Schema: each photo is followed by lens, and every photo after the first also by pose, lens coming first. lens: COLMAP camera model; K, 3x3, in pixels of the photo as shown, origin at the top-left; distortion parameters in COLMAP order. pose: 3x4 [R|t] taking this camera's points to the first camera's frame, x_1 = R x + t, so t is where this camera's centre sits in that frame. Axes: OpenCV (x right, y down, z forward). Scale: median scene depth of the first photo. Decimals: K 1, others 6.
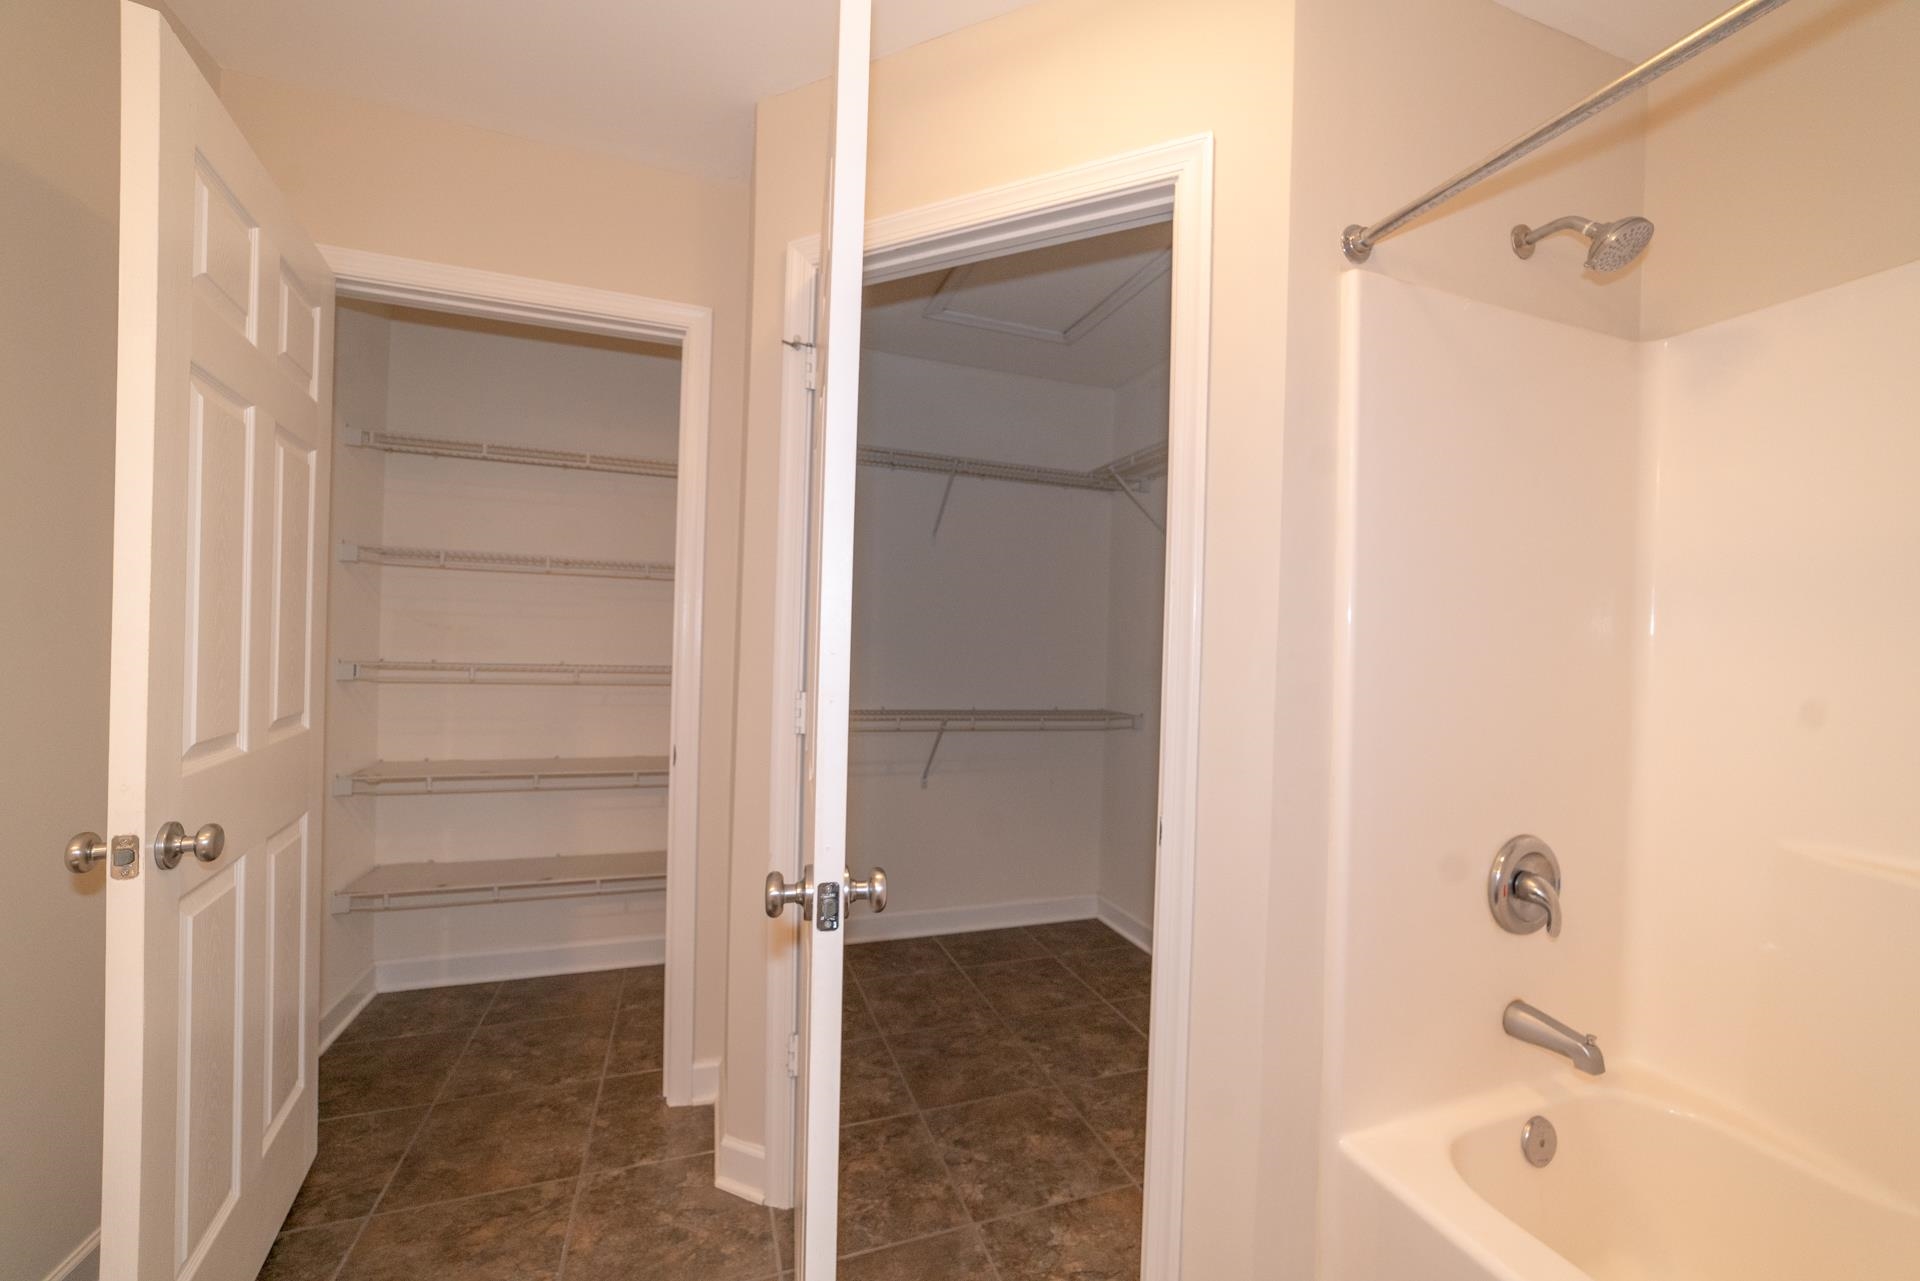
lens RADIAL K [[747.5, 0, 963.6], [0, 747.5, 635.4], [0, 0, 1]] dist [-0.025860, 0.007545]
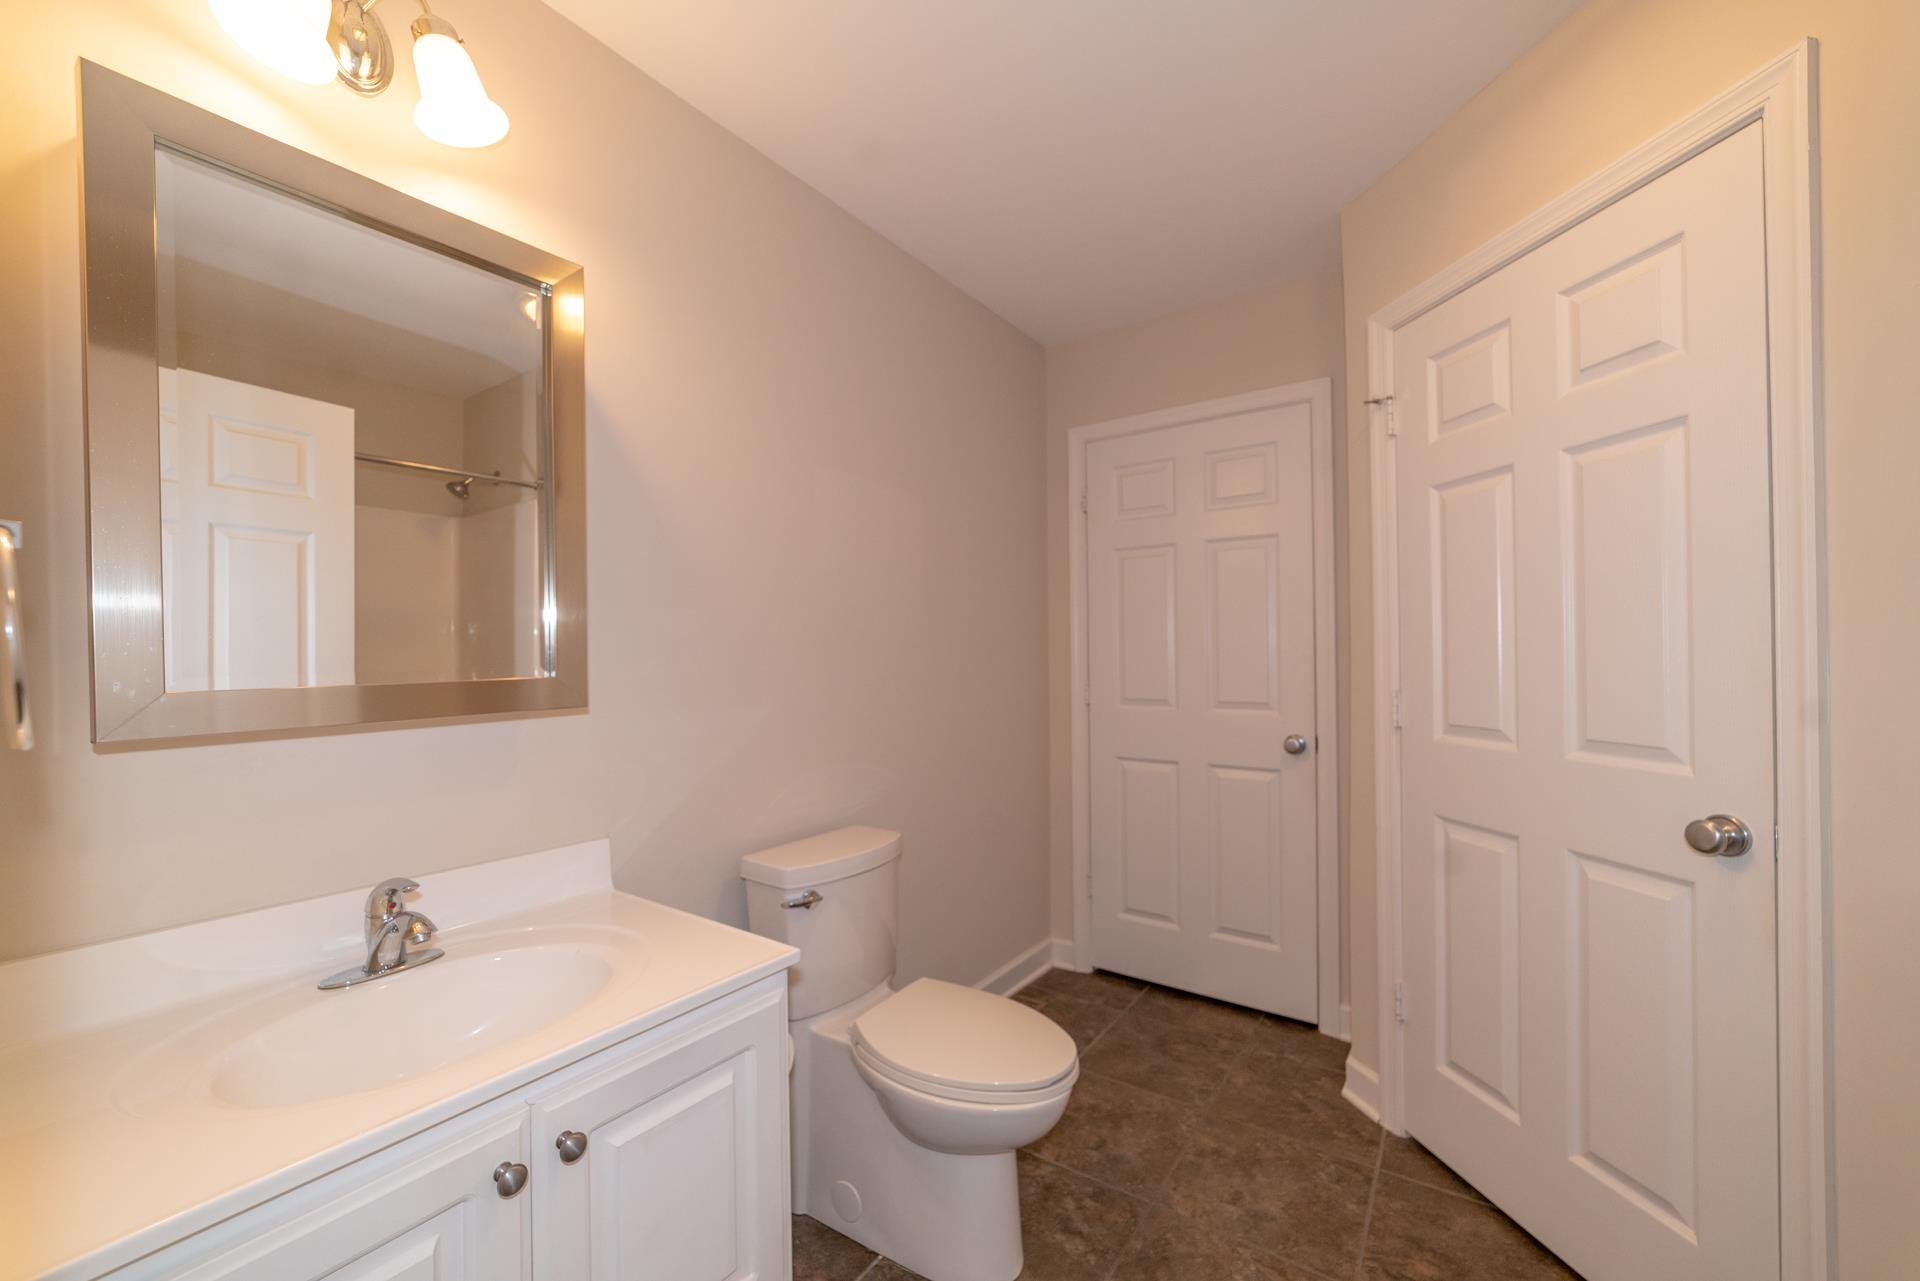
lens RADIAL K [[738.9, 0, 966.0], [0, 738.9, 648.9], [0, 0, 1]] dist [-0.022386, 0.007548]
pose [[0.585089, -0.036227, -0.810159, 0.293105], [0.030686, 0.999275, -0.022523, 0.010397], [0.810388, -0.011682, 0.585777, -0.203154]]
